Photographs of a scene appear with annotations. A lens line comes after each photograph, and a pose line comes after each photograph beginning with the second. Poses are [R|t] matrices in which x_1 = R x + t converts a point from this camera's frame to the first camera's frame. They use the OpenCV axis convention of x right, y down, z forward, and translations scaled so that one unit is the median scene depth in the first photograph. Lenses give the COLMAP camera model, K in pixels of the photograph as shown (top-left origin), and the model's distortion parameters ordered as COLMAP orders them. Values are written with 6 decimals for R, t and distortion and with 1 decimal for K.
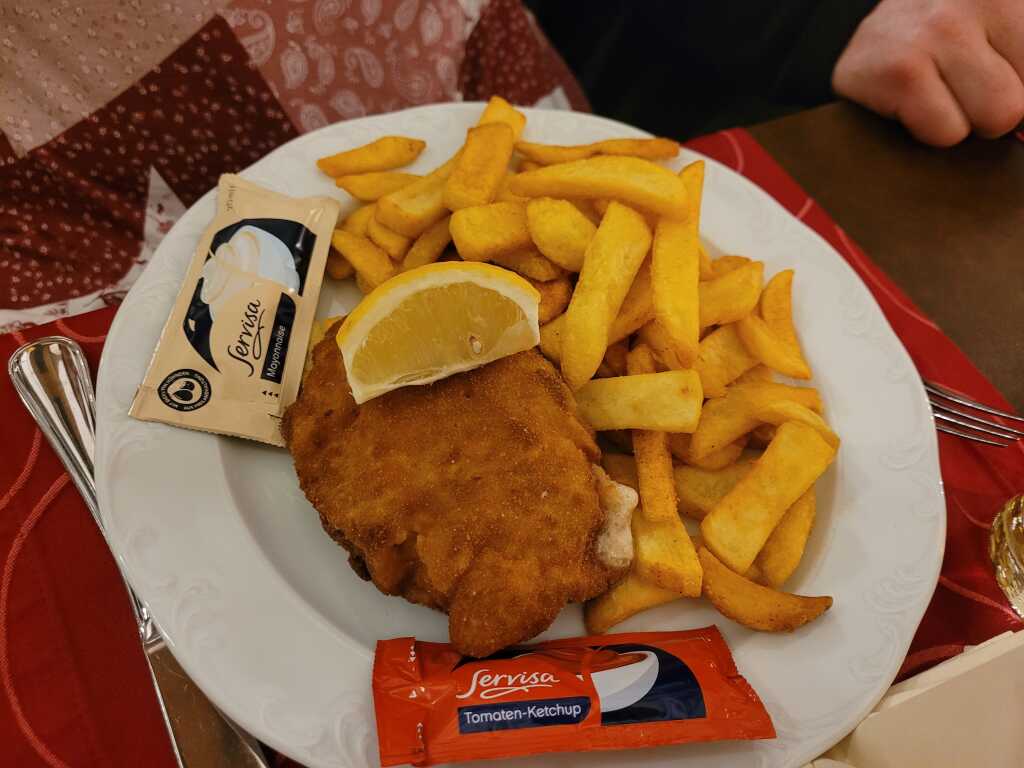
lens RADIAL K [[753.0, 0, 511.8], [0, 753.0, 385.0], [0, 0, 1]] dist [-0.004557, -0.002502]
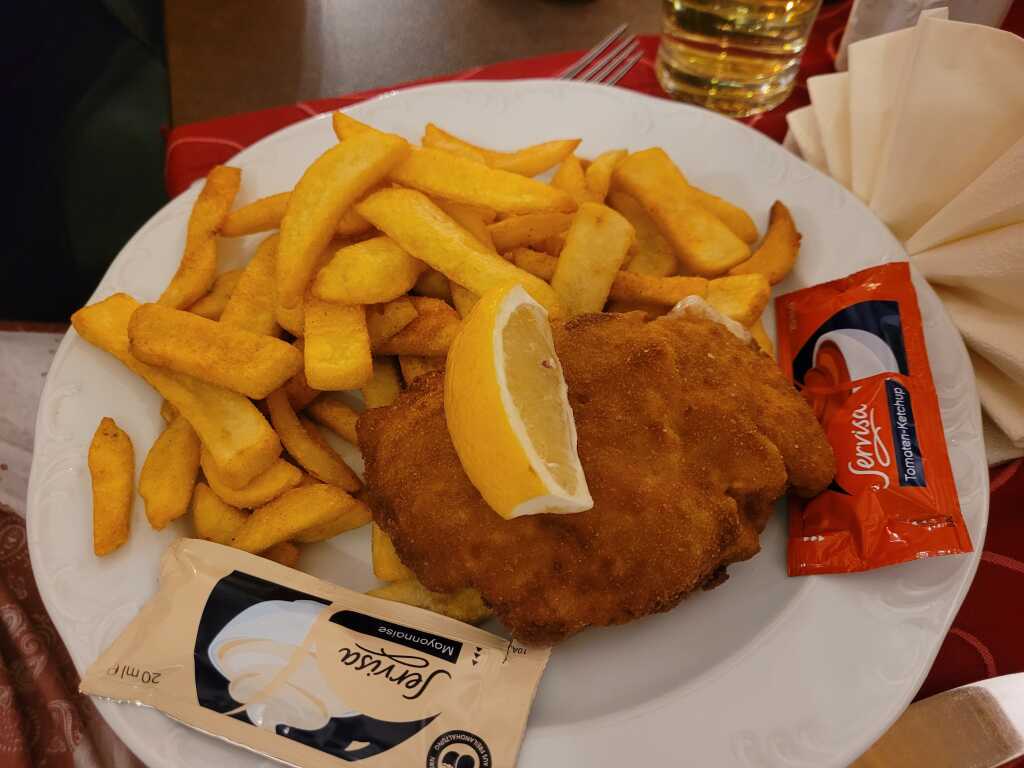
lens RADIAL K [[782.2, 0, 511.1], [0, 782.2, 389.5], [0, 0, 1]] dist [0.000381, -0.013748]
pose [[0.242325, -0.880867, 0.406635, -0.397372], [0.848992, 0.395382, 0.350552, -0.349107], [-0.469565, 0.260283, 0.843659, 0.230174]]
